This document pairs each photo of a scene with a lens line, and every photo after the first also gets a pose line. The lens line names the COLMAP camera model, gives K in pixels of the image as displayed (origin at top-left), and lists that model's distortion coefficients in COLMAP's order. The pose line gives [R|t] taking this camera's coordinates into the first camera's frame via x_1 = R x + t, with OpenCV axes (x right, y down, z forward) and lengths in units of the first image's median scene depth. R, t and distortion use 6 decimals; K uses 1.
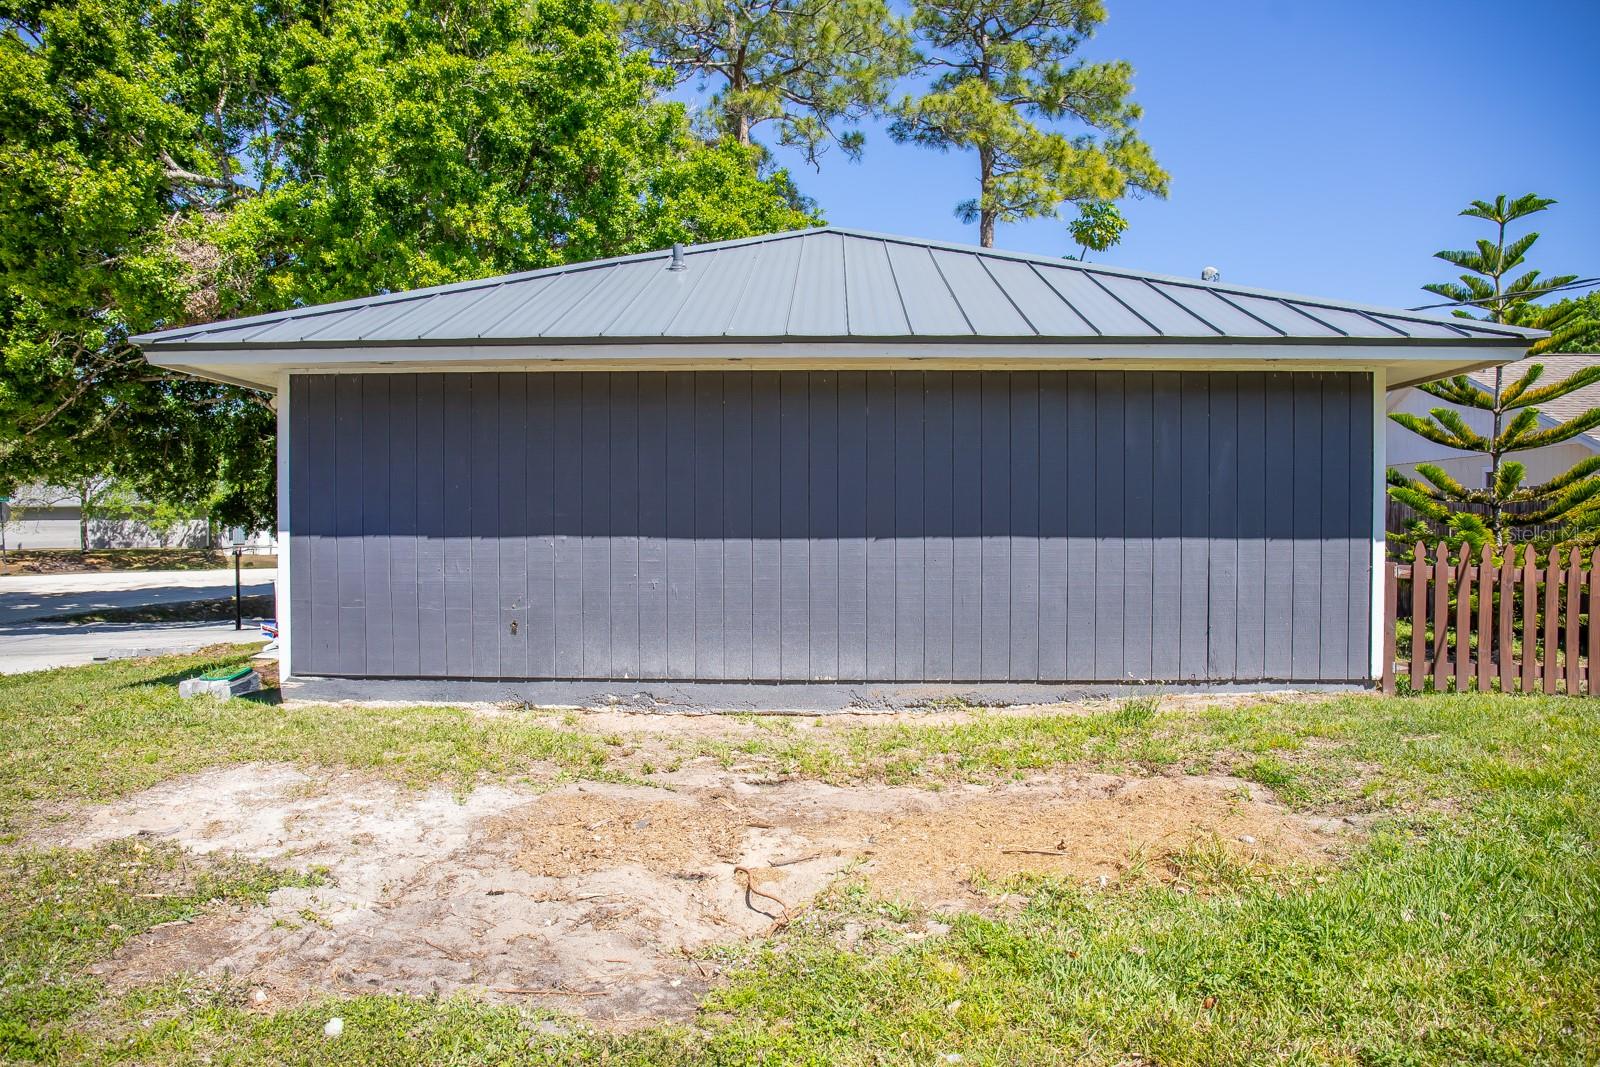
lens RADIAL K [[1115.1, 0, 805.9], [0, 1115.1, 544.3], [0, 0, 1]] dist [-0.114233, 0.099781]
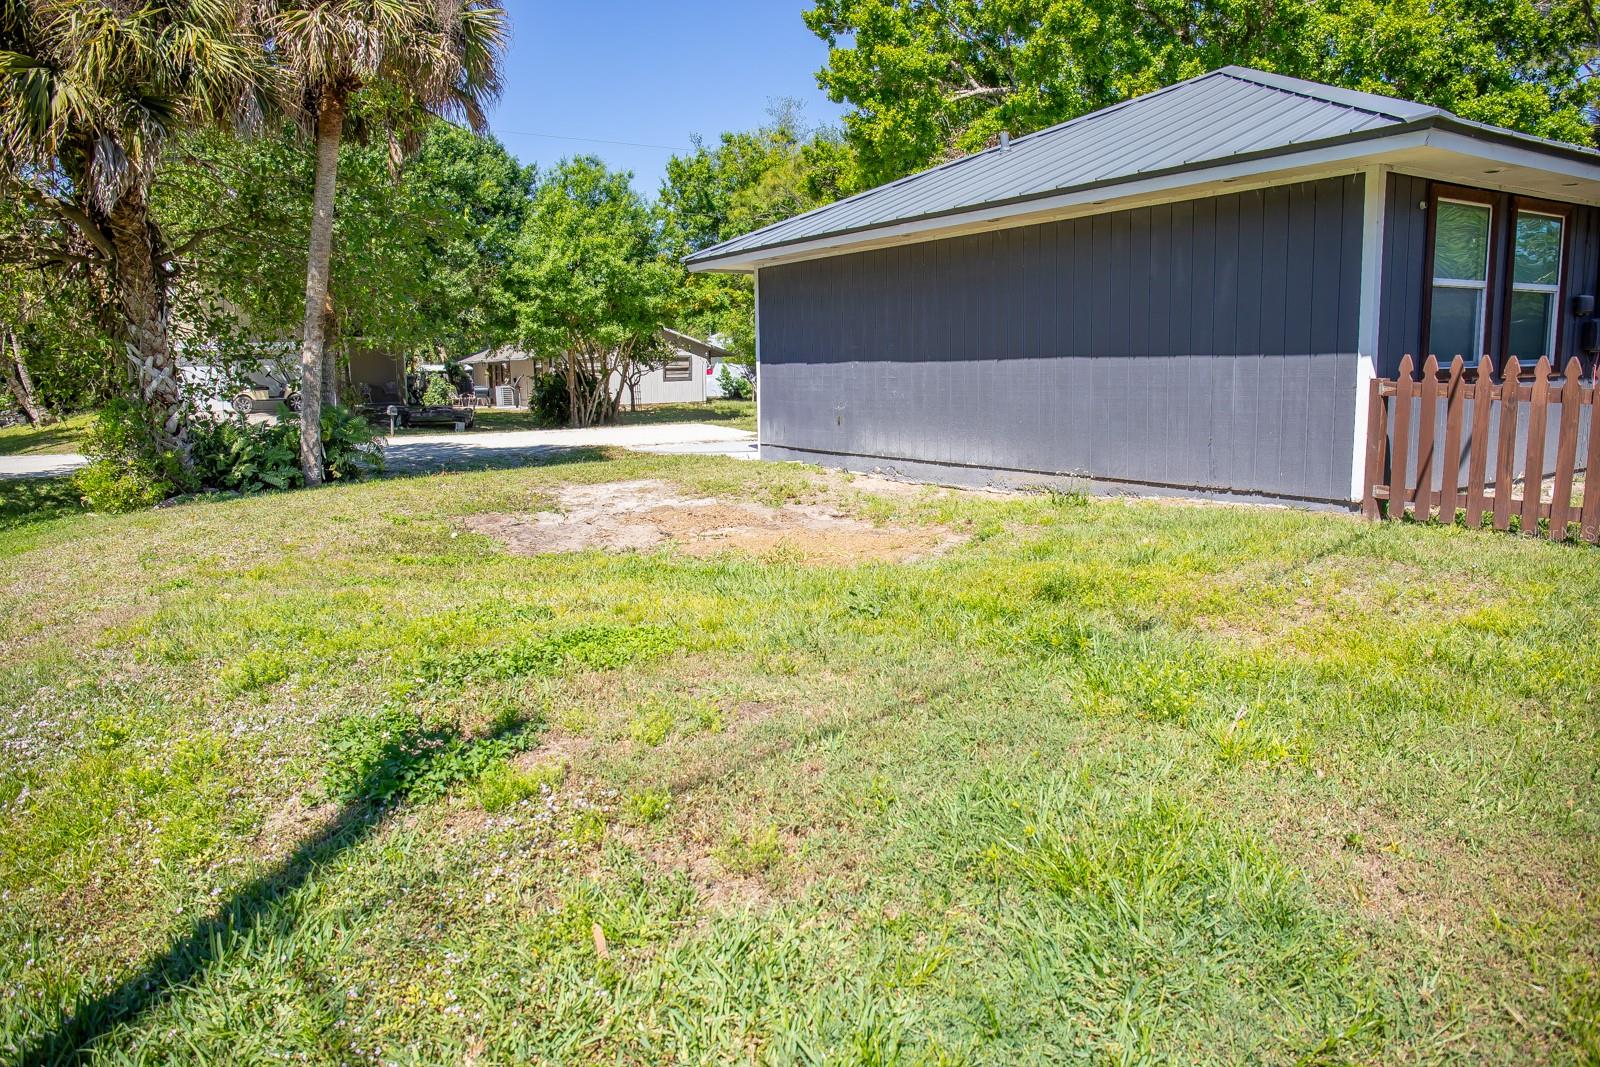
lens RADIAL K [[1115.1, 0, 805.9], [0, 1115.1, 544.3], [0, 0, 1]] dist [-0.114233, 0.099781]
pose [[0.563224, 0.116432, -0.818060, 1.038705], [0.011303, 0.988845, 0.148521, 0.012746], [0.826227, -0.092897, 0.555625, 0.059494]]
